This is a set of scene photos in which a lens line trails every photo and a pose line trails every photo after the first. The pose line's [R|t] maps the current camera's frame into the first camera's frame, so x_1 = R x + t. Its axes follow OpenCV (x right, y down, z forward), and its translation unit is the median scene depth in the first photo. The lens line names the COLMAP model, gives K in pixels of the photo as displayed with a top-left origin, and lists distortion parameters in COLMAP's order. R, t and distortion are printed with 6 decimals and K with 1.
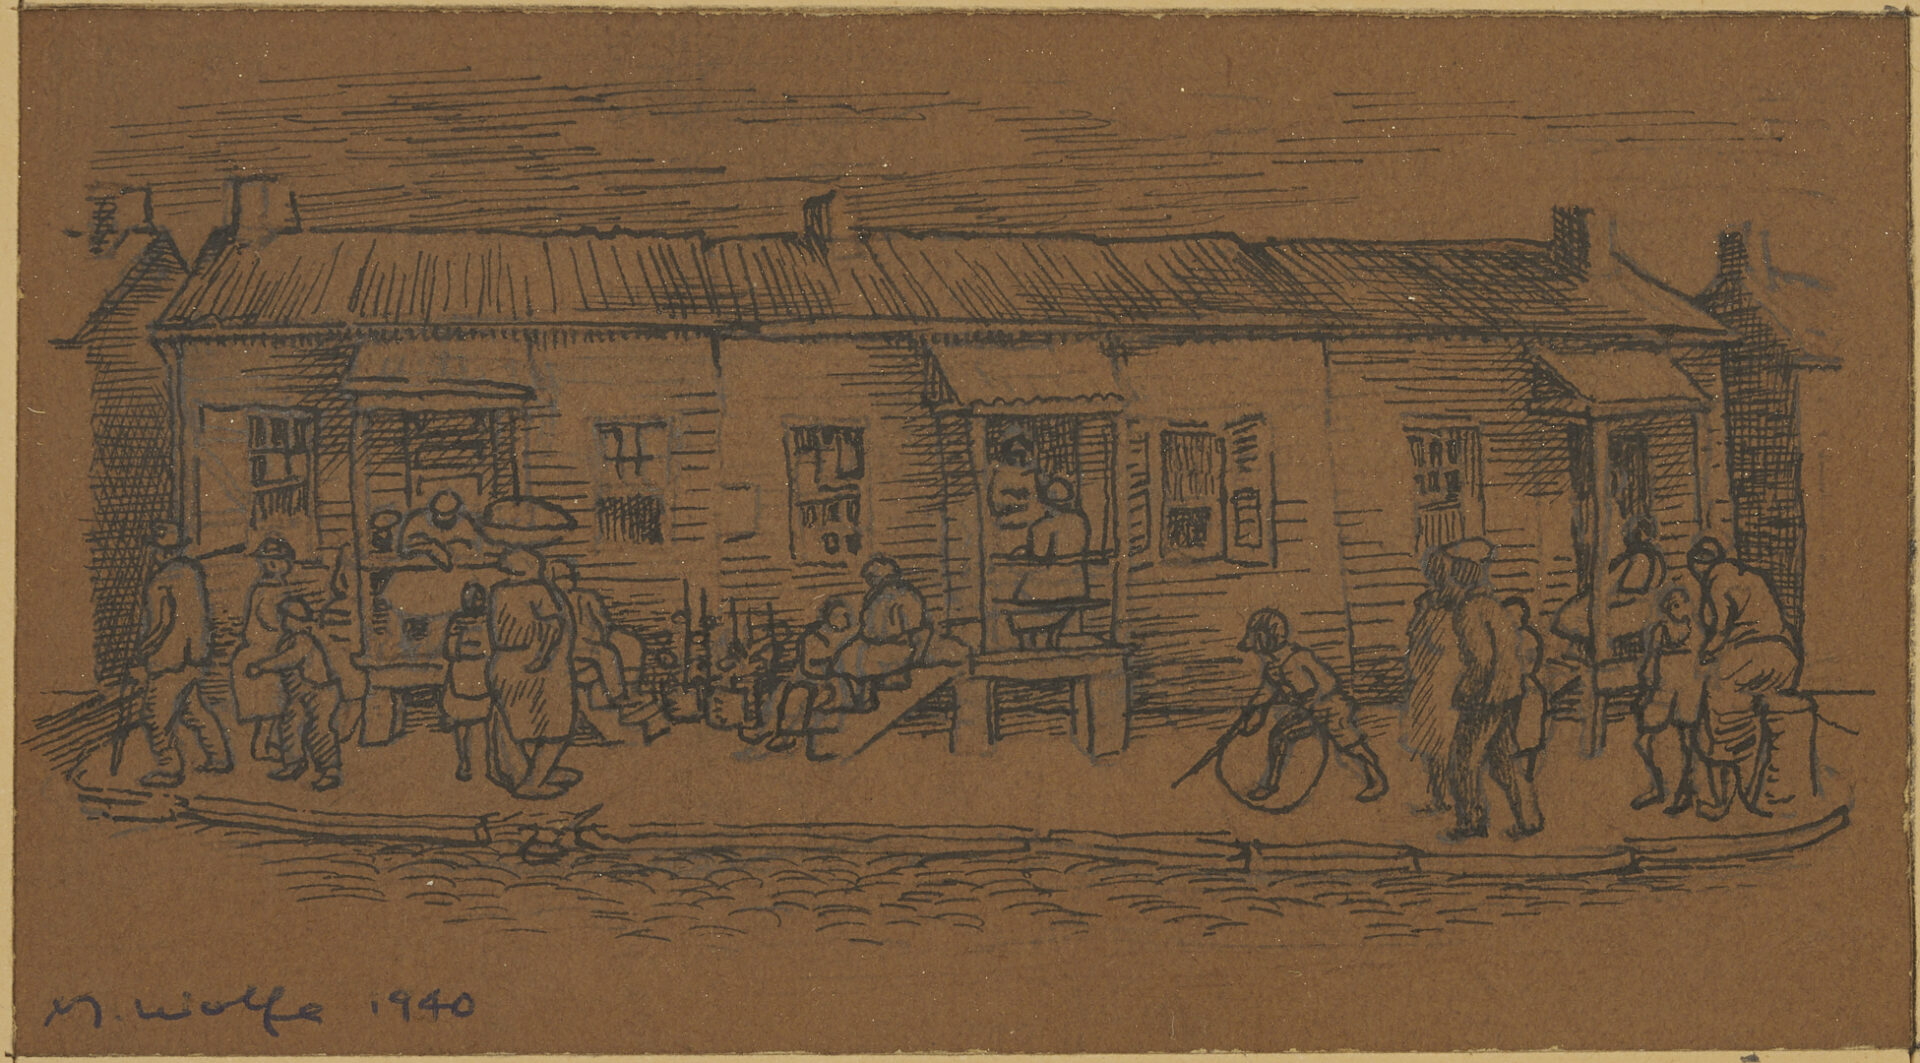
lens RADIAL K [[4818.3, 0, 961.1], [0, 4818.3, 531.8], [0, 0, 1]] dist [-0.016689, 0.000000]
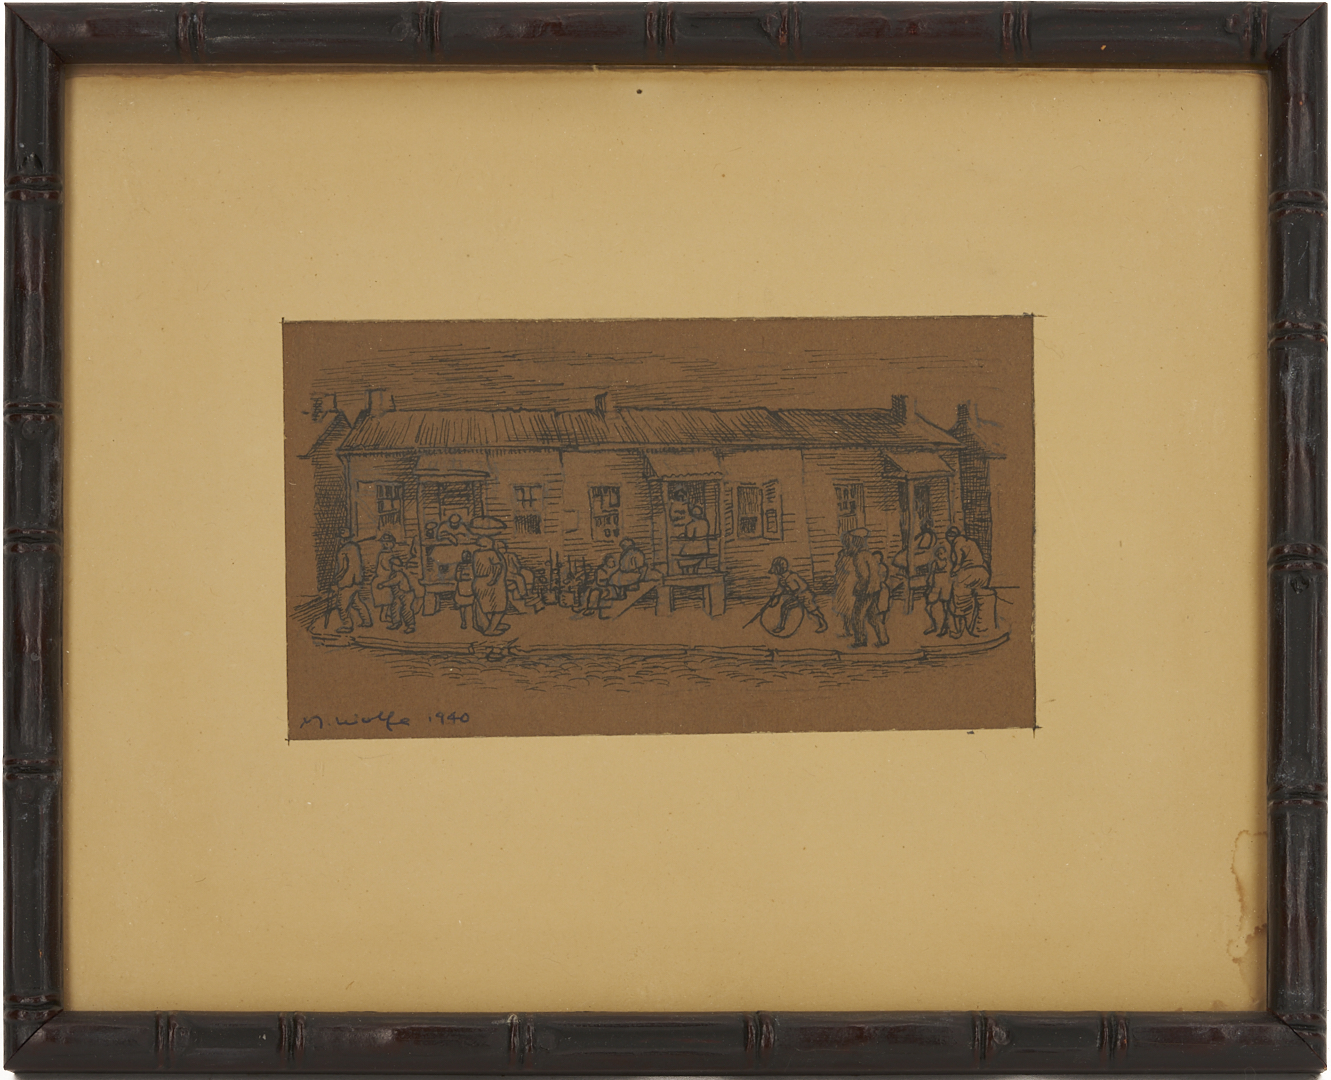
lens RADIAL K [[3819.4, 0, 665.2], [0, 3819.4, 540.3], [0, 0, 1]] dist [-0.005322, 0.000000]
pose [[0.997638, -0.013518, -0.067340, 0.137427], [0.015258, 0.999561, 0.025388, -0.043969], [0.066967, -0.026356, 0.997407, -0.987053]]
